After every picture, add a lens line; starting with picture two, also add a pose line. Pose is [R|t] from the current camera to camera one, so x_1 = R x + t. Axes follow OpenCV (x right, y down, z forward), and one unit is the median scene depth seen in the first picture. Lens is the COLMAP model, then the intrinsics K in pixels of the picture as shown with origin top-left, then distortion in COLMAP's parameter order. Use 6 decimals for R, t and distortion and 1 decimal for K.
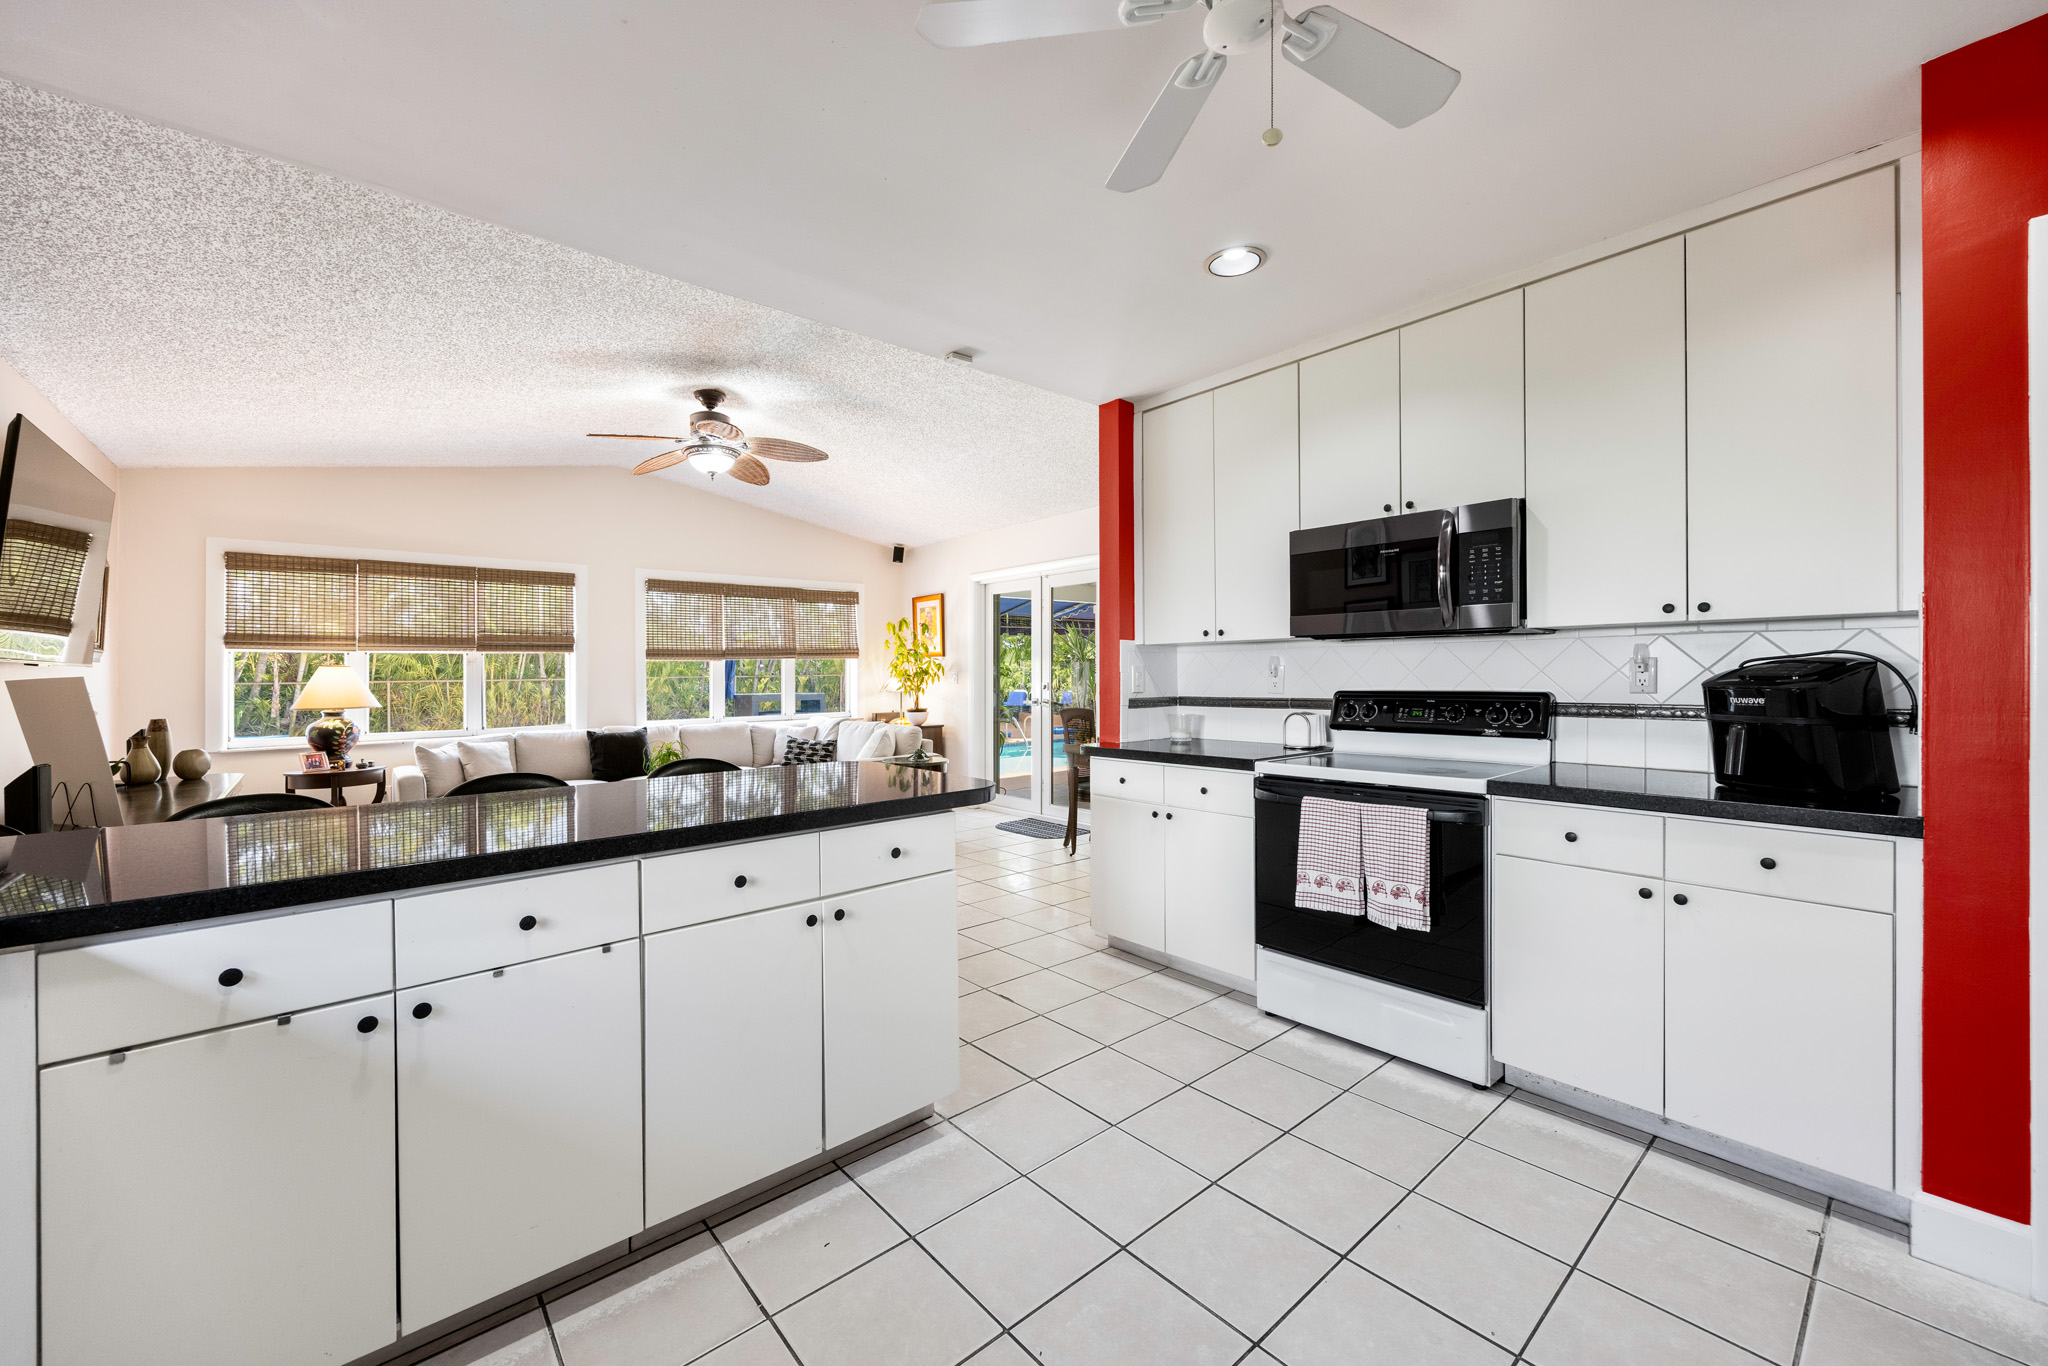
lens RADIAL K [[801.6, 0, 1024.3], [0, 801.6, 653.6], [0, 0, 1]] dist [0.000660, -0.000102]
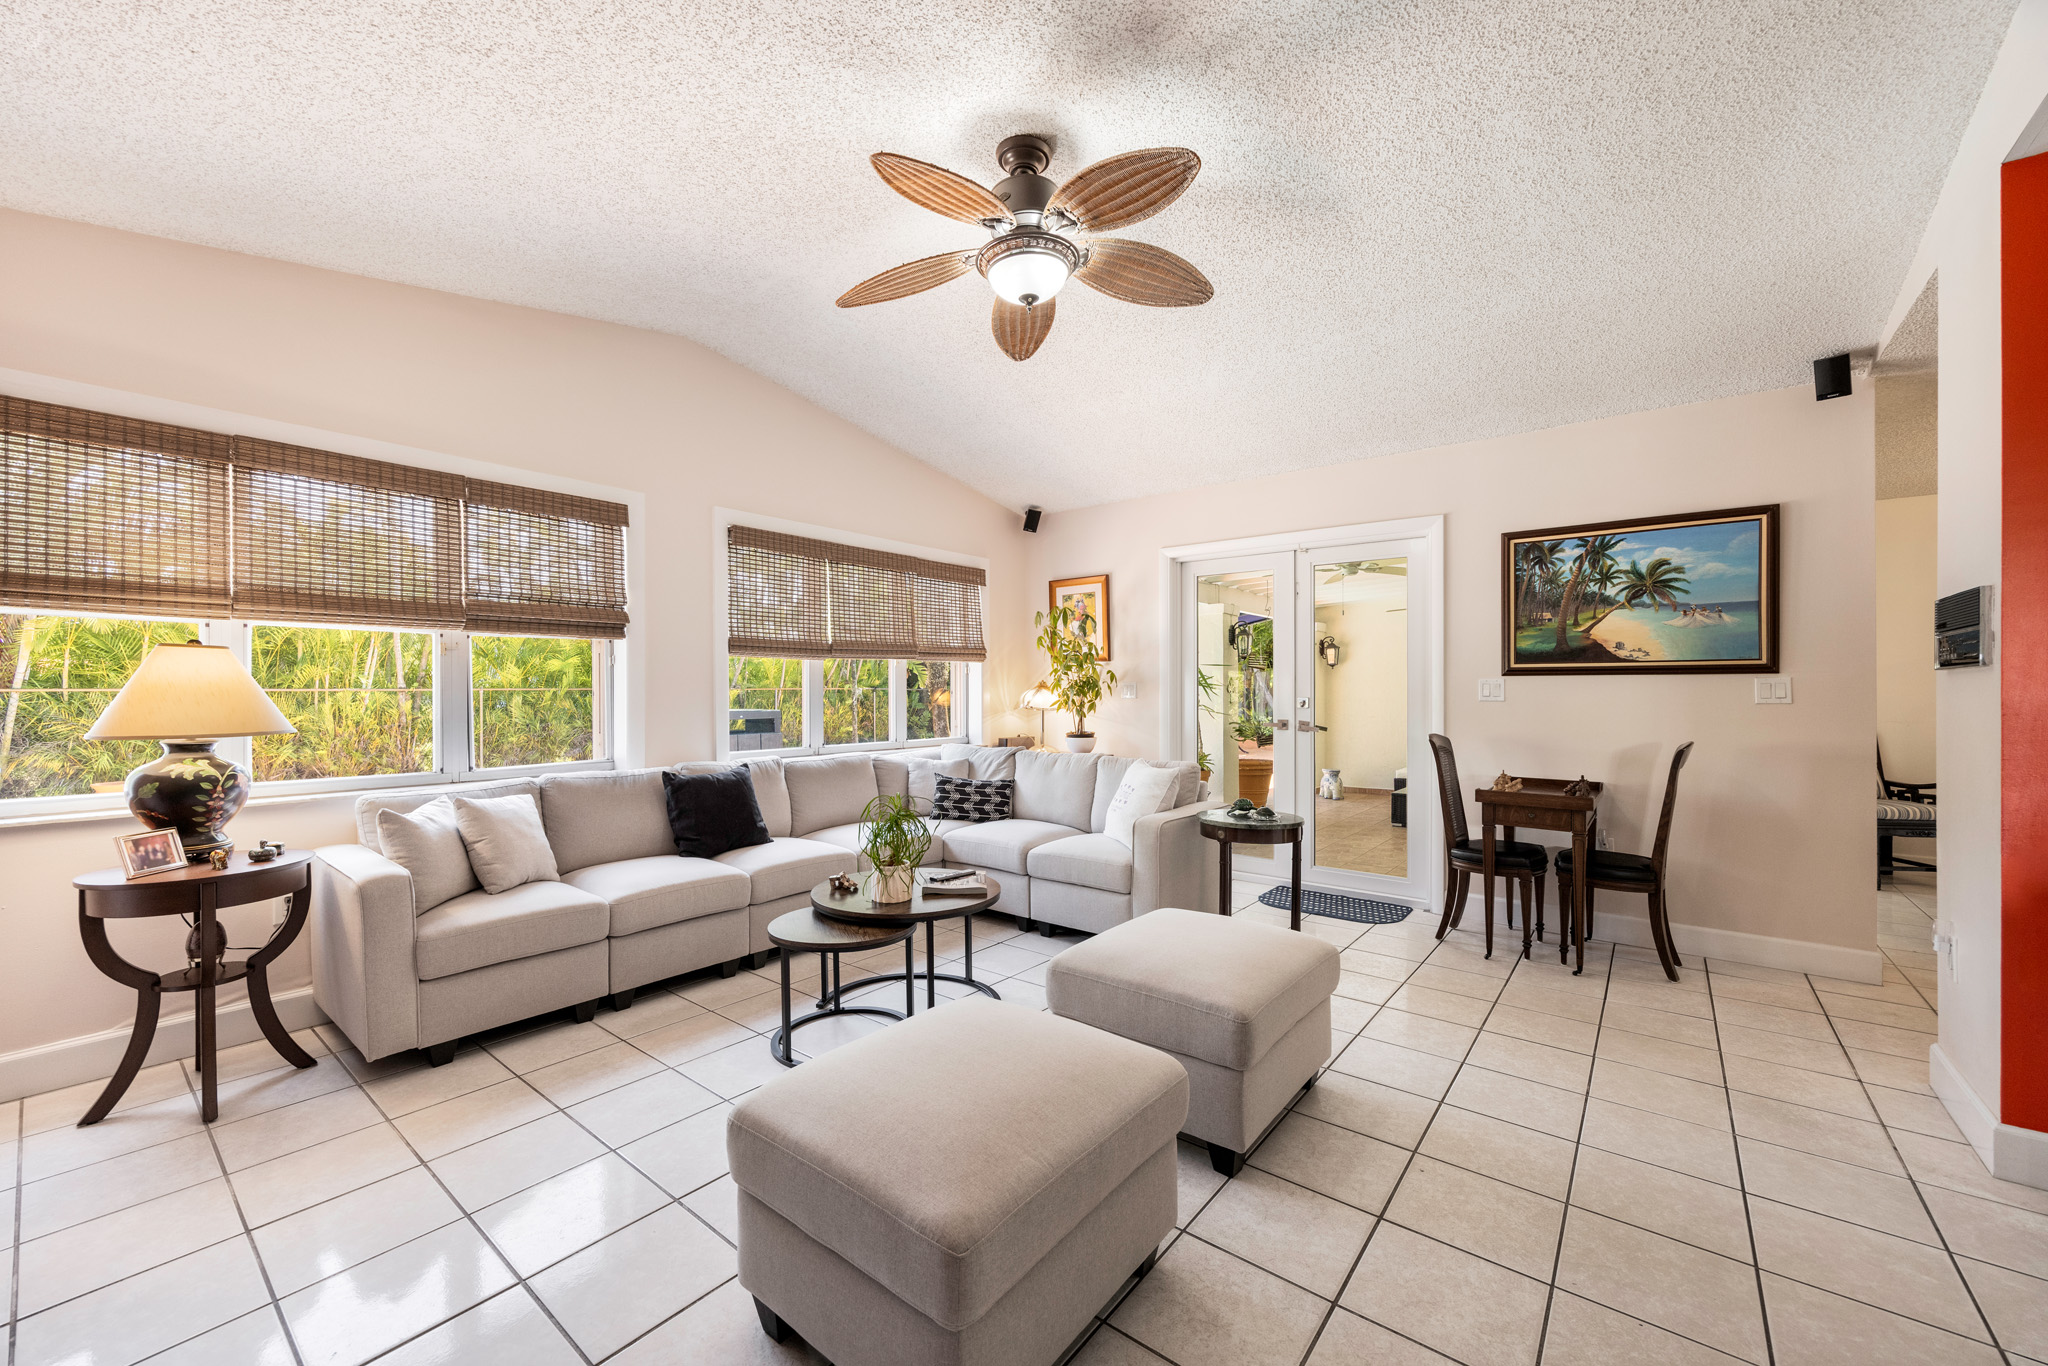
lens RADIAL K [[801.6, 0, 1028.6], [0, 801.6, 678.9], [0, 0, 1]] dist [0.000660, -0.000102]
pose [[0.983276, 0.013541, 0.181617, -0.345096], [-0.015010, 0.999865, 0.006717, 0.018388], [-0.181501, -0.009331, 0.983346, 0.332972]]
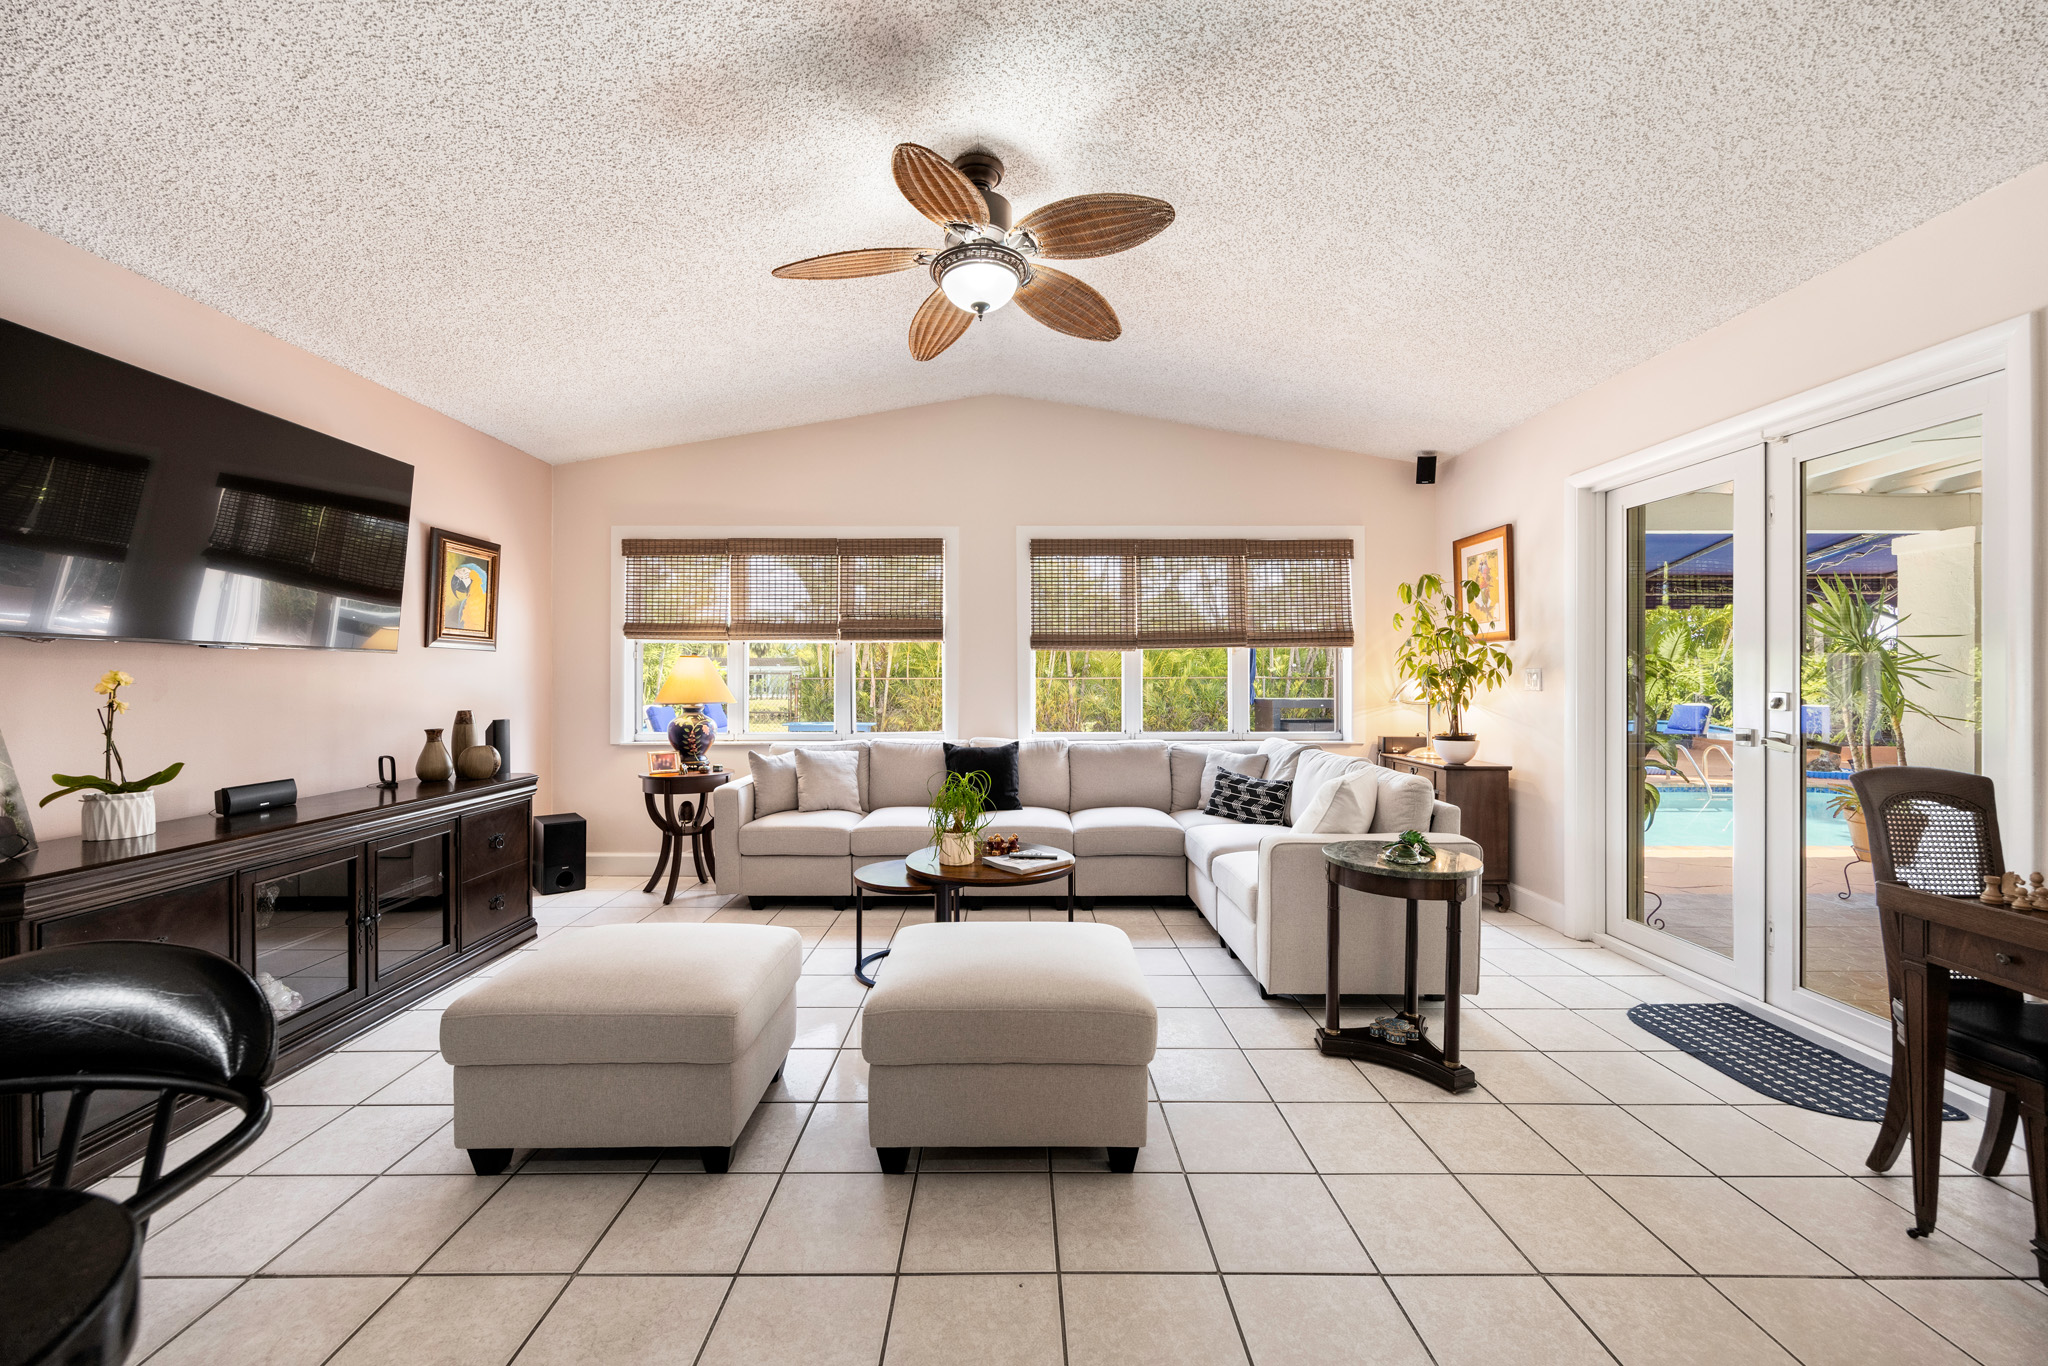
lens RADIAL K [[801.6, 0, 1008.1], [0, 801.6, 663.6], [0, 0, 1]] dist [0.000660, -0.000102]
pose [[0.756921, -0.001011, -0.653505, -0.004935], [0.006997, 0.999954, 0.006558, 0.015379], [0.653469, -0.009537, 0.756893, 0.413908]]
